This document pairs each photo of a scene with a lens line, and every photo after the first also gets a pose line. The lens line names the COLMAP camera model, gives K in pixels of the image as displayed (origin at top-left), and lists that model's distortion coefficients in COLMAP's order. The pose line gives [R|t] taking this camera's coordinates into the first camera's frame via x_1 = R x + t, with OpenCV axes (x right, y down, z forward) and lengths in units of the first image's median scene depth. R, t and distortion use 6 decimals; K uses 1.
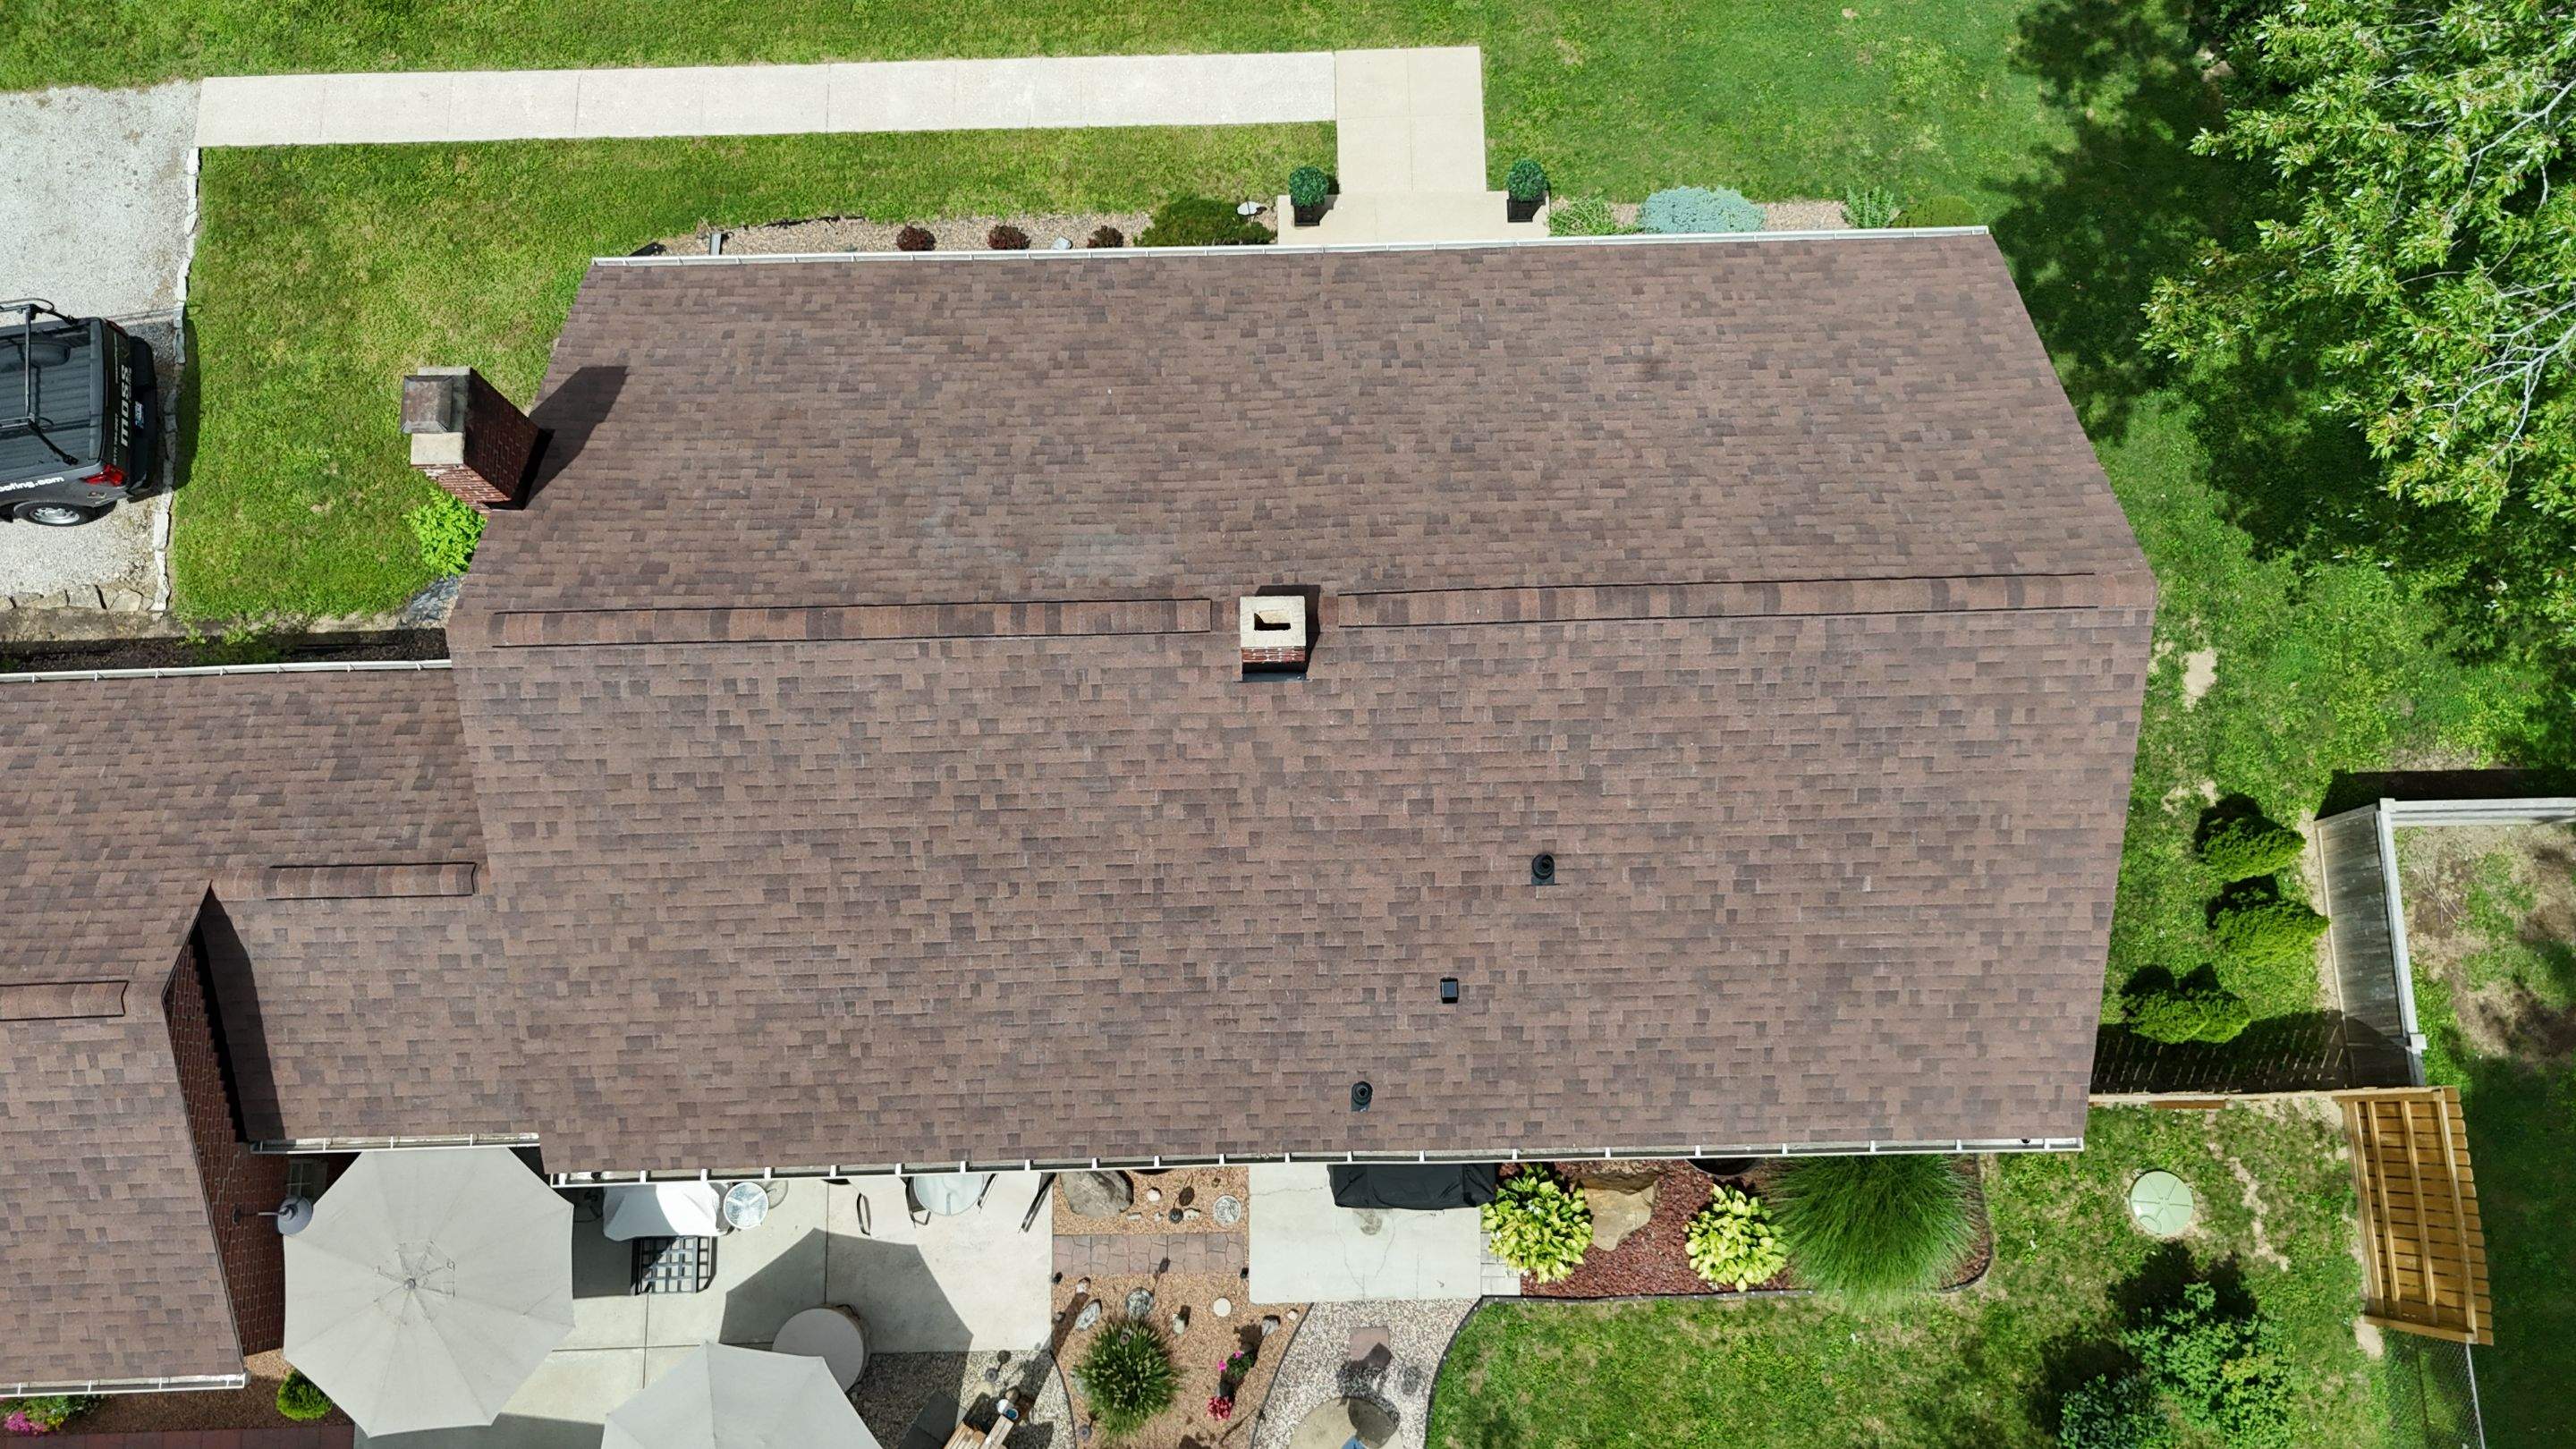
lens RADIAL K [[1896.0, 0, 1288.0], [0, 1896.0, 724.5], [0, 0, 1]] dist [0.057322, -0.057418]
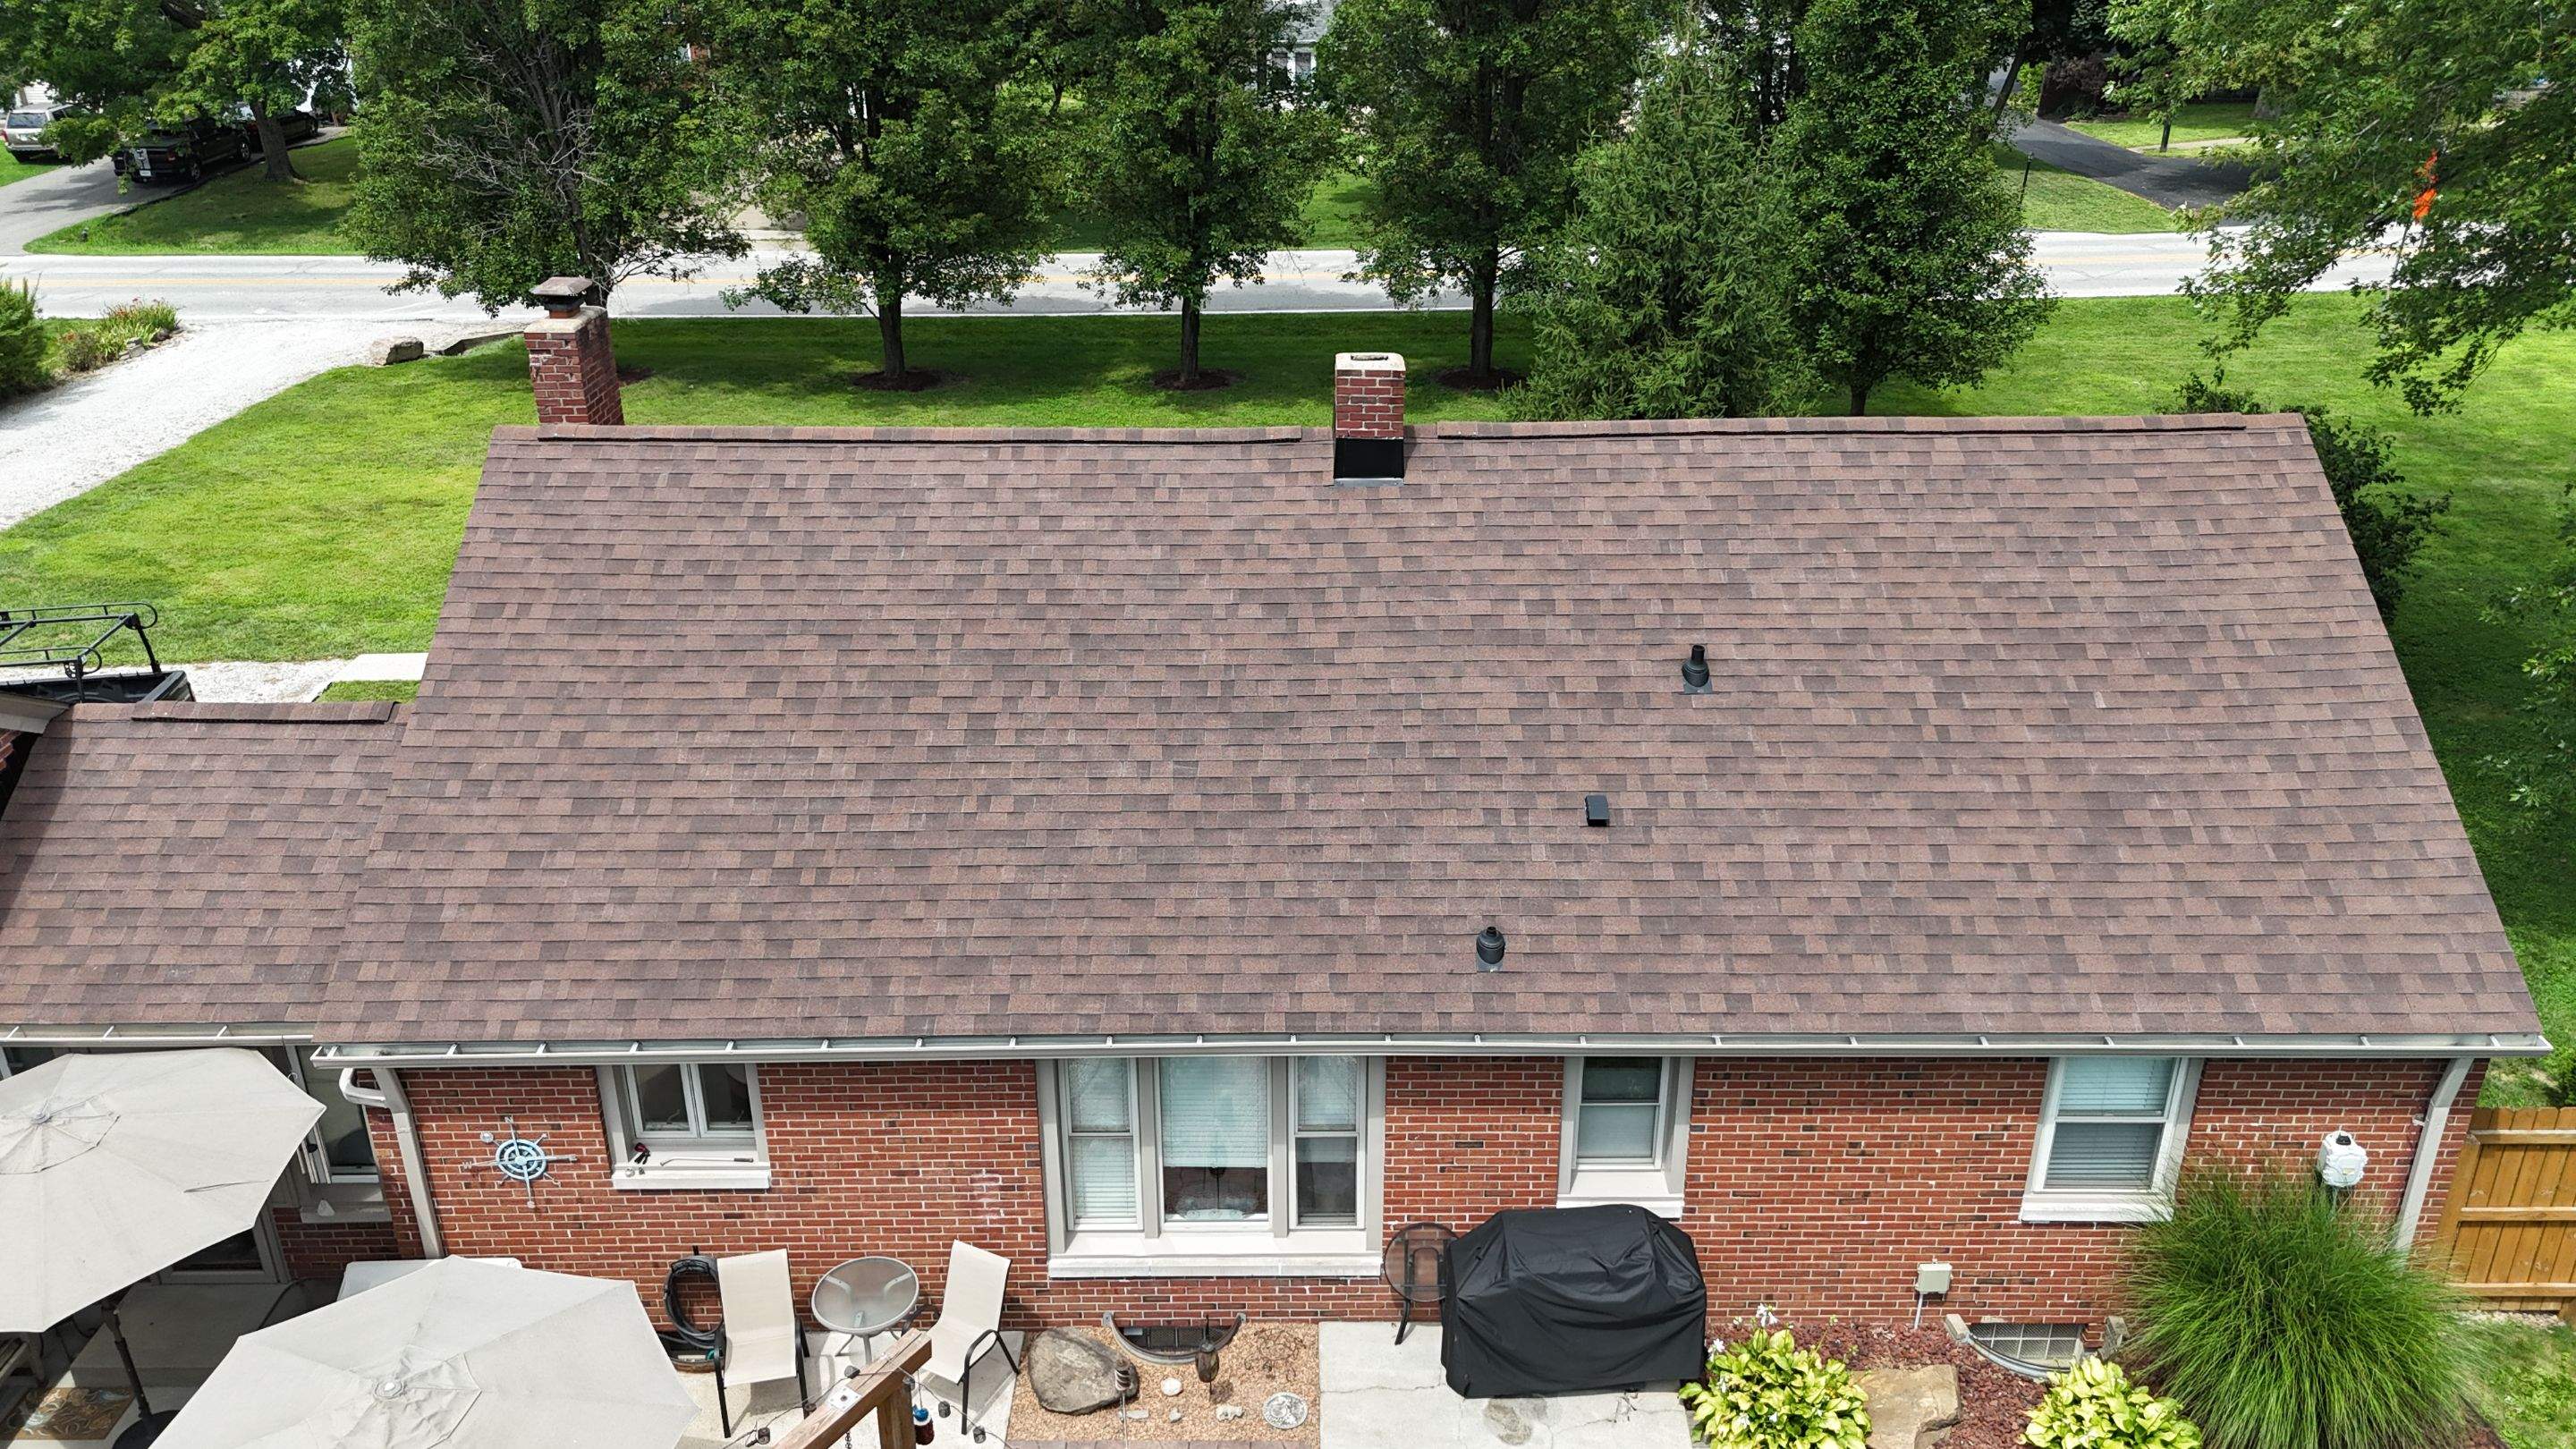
lens RADIAL K [[1894.5, 0, 1288.0], [0, 1894.5, 724.5], [0, 0, 1]] dist [0.048565, -0.022281]
pose [[0.999784, 0.014159, -0.015230, -0.028634], [-0.020684, 0.601588, -0.798539, 0.724955], [-0.002144, 0.798681, 0.601750, 0.503370]]
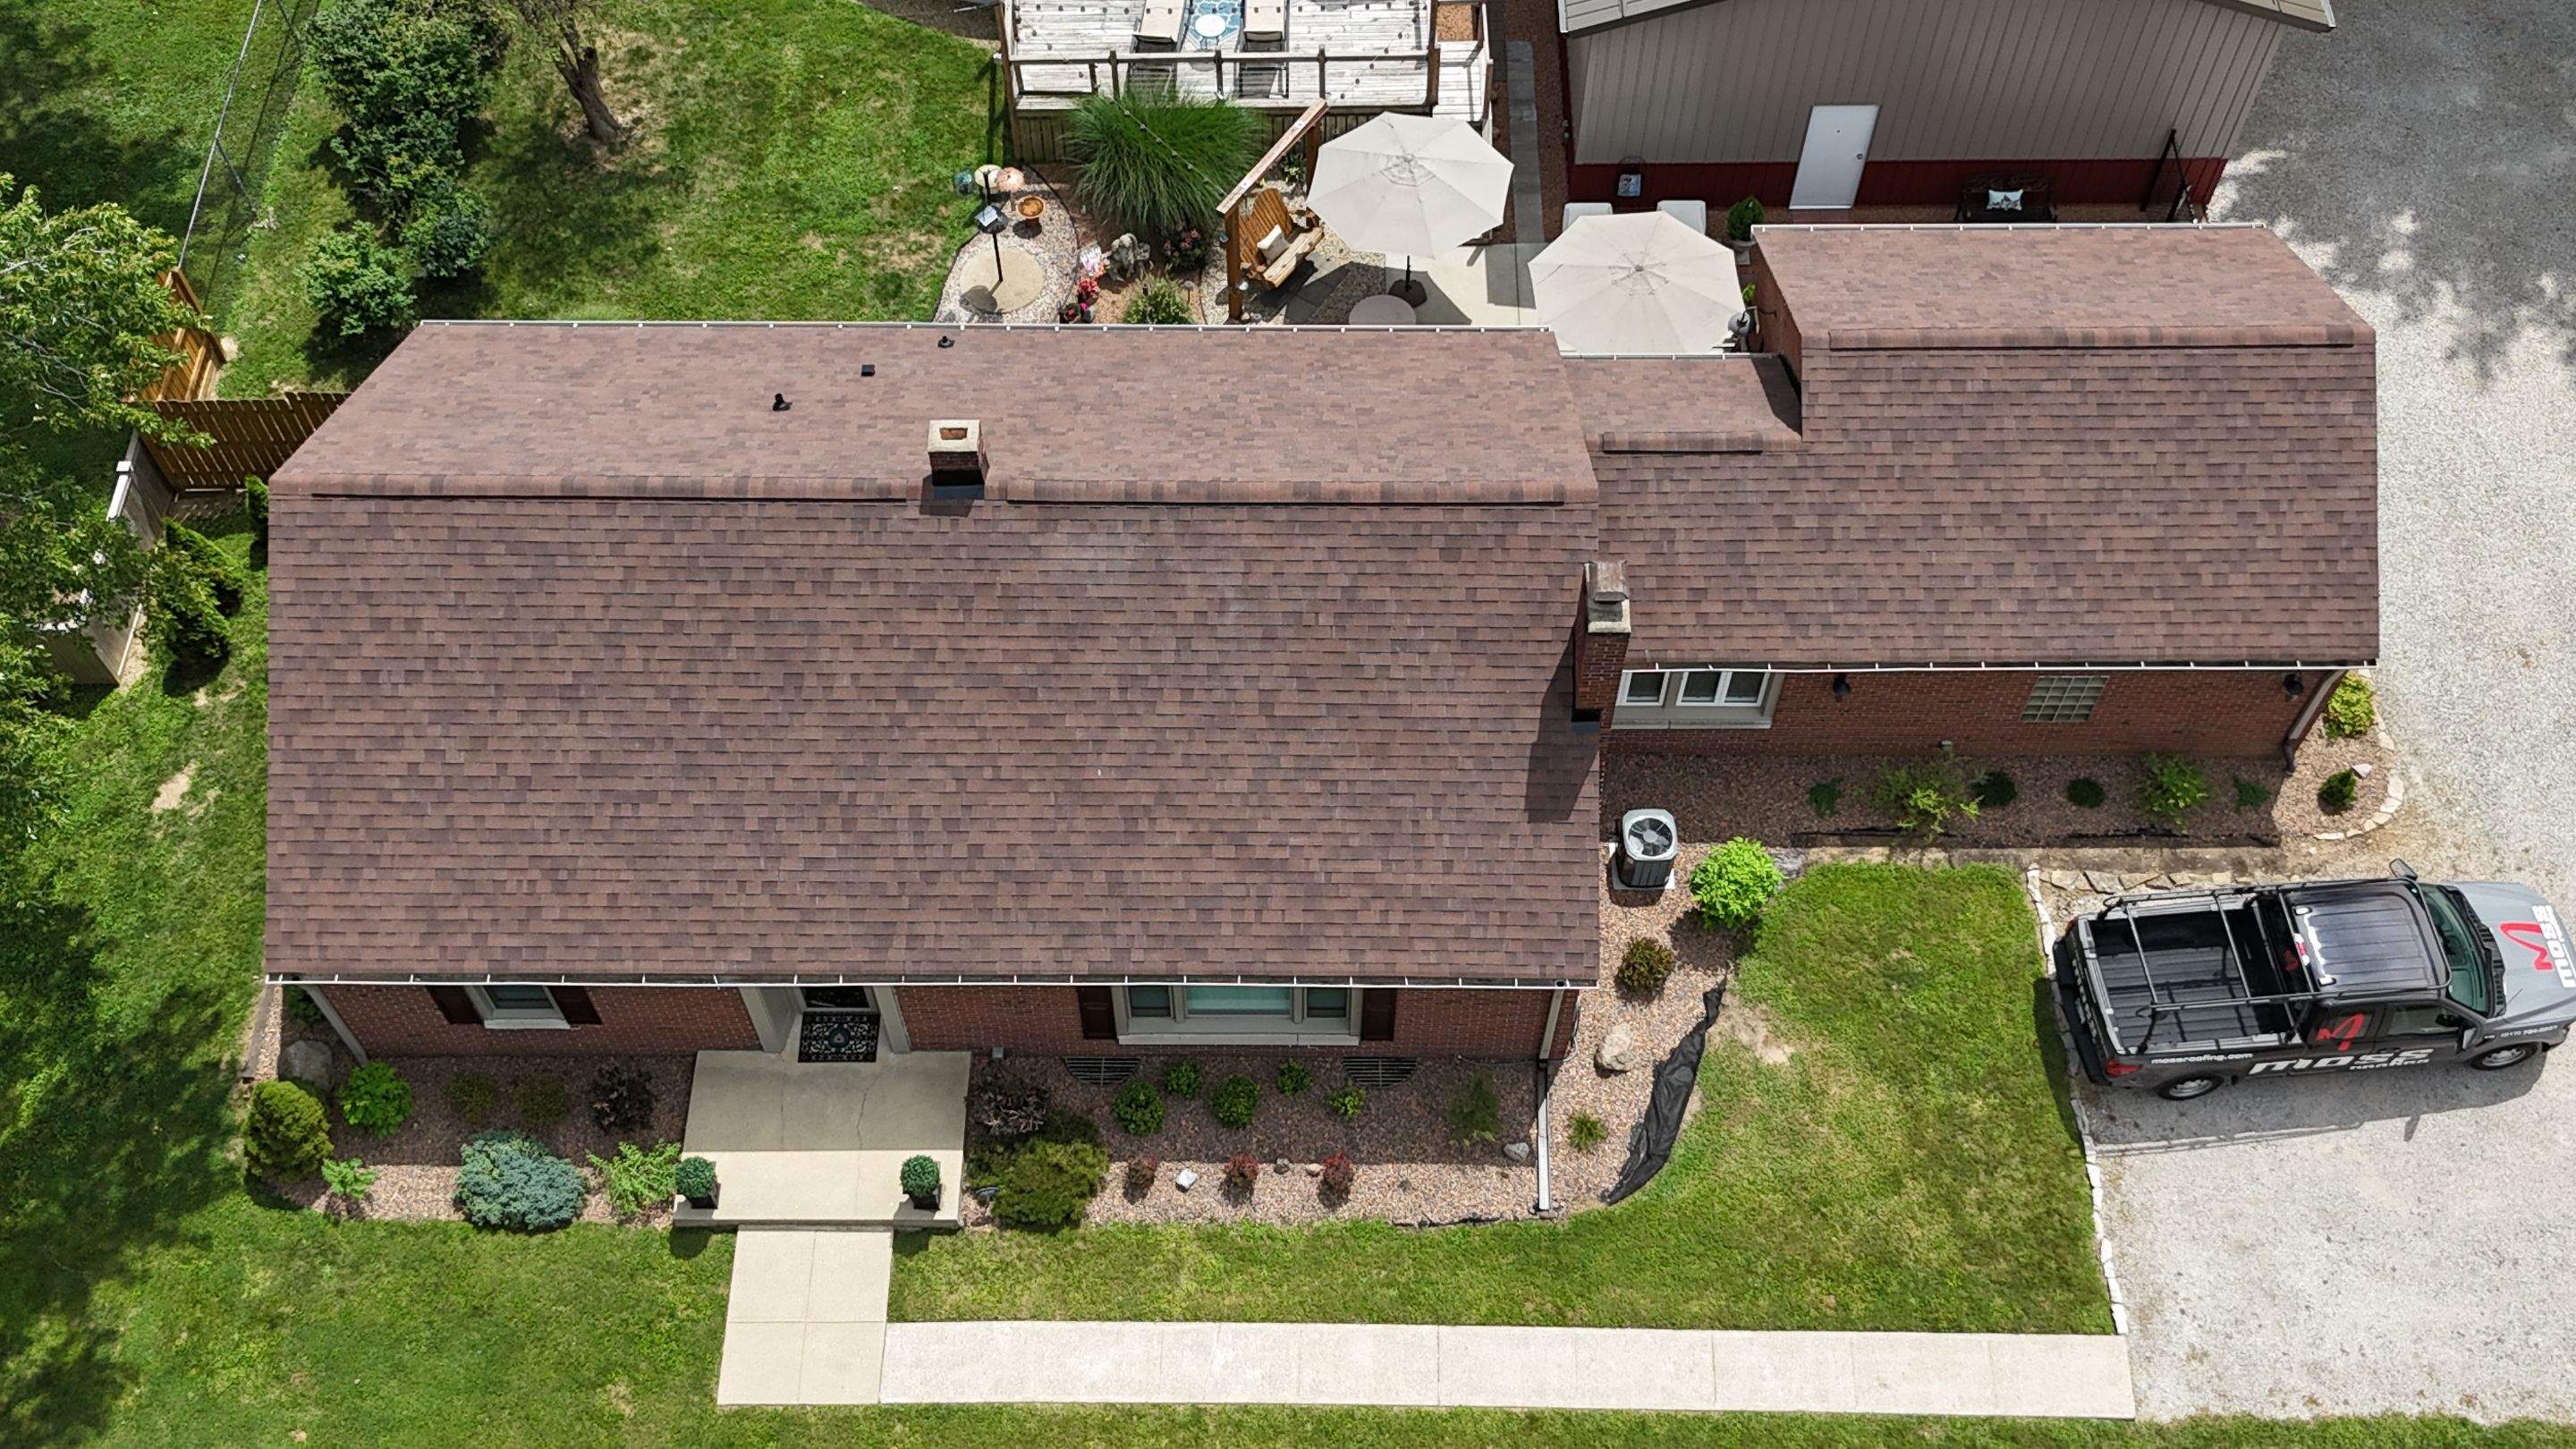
lens RADIAL K [[2587.3, 0, 1283.4], [0, 2587.3, 719.8], [0, 0, 1]] dist [0.089074, -0.180068]
pose [[-0.999497, -0.017973, 0.026127, -0.254516], [0.031001, -0.727314, 0.685604, -1.260049], [0.006680, 0.686069, 0.727505, -0.153746]]
